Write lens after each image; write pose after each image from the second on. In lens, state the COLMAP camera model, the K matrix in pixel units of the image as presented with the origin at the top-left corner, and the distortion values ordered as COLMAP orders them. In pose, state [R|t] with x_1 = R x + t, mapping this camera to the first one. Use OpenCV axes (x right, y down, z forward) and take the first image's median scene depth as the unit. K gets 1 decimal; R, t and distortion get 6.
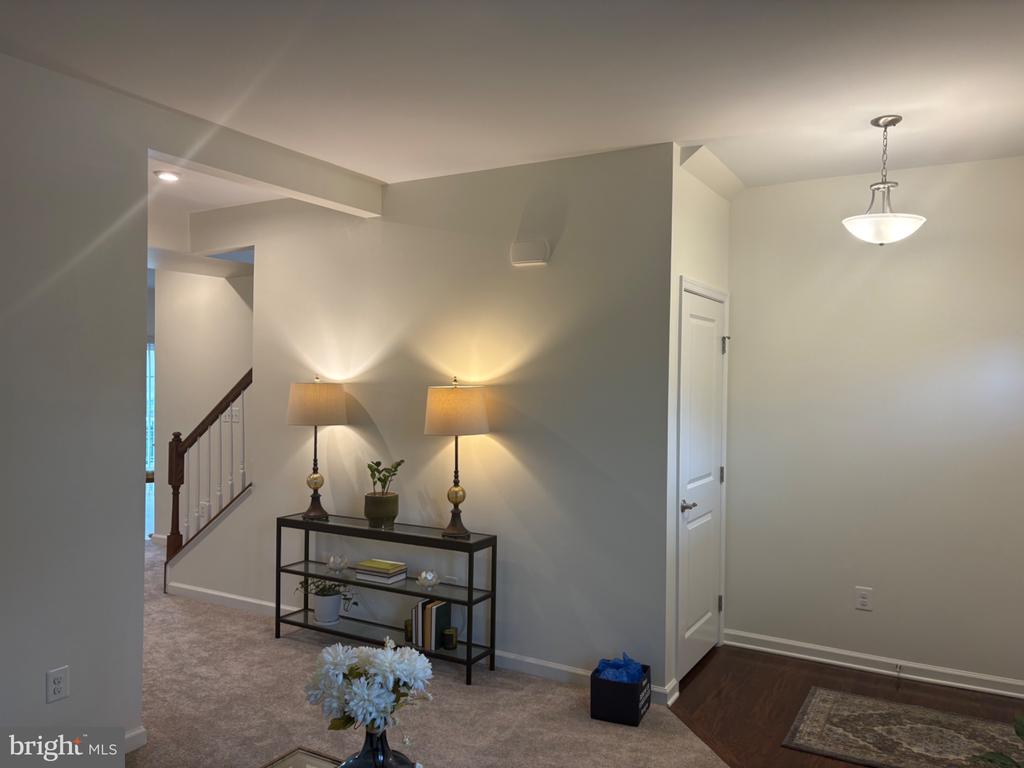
lens RADIAL K [[779.4, 0, 510.2], [0, 779.4, 379.9], [0, 0, 1]] dist [0.043074, -0.065098]
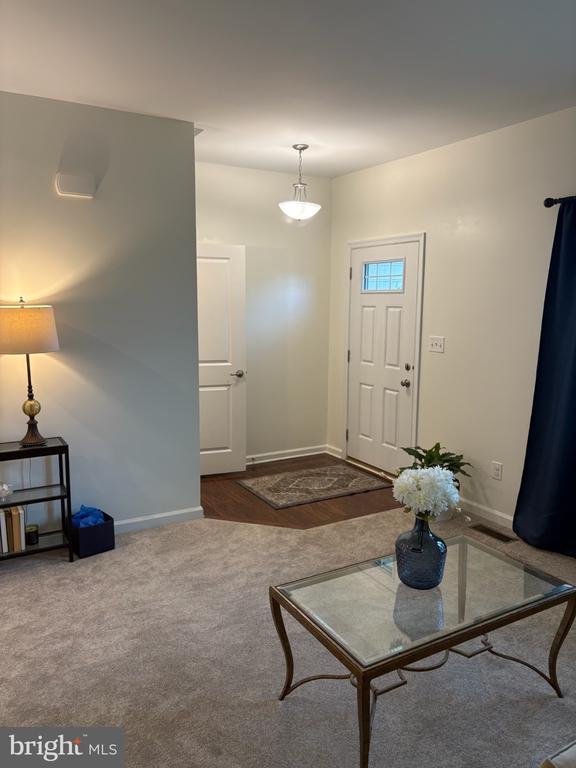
lens RADIAL K [[584.5, 0, 286.9], [0, 584.5, 384.9], [0, 0, 1]] dist [0.043074, -0.065098]
pose [[0.484322, -0.137451, 0.864025, -0.664303], [-0.000841, 0.987508, 0.157566, -0.014259], [-0.874890, -0.077039, 0.478156, 0.336104]]
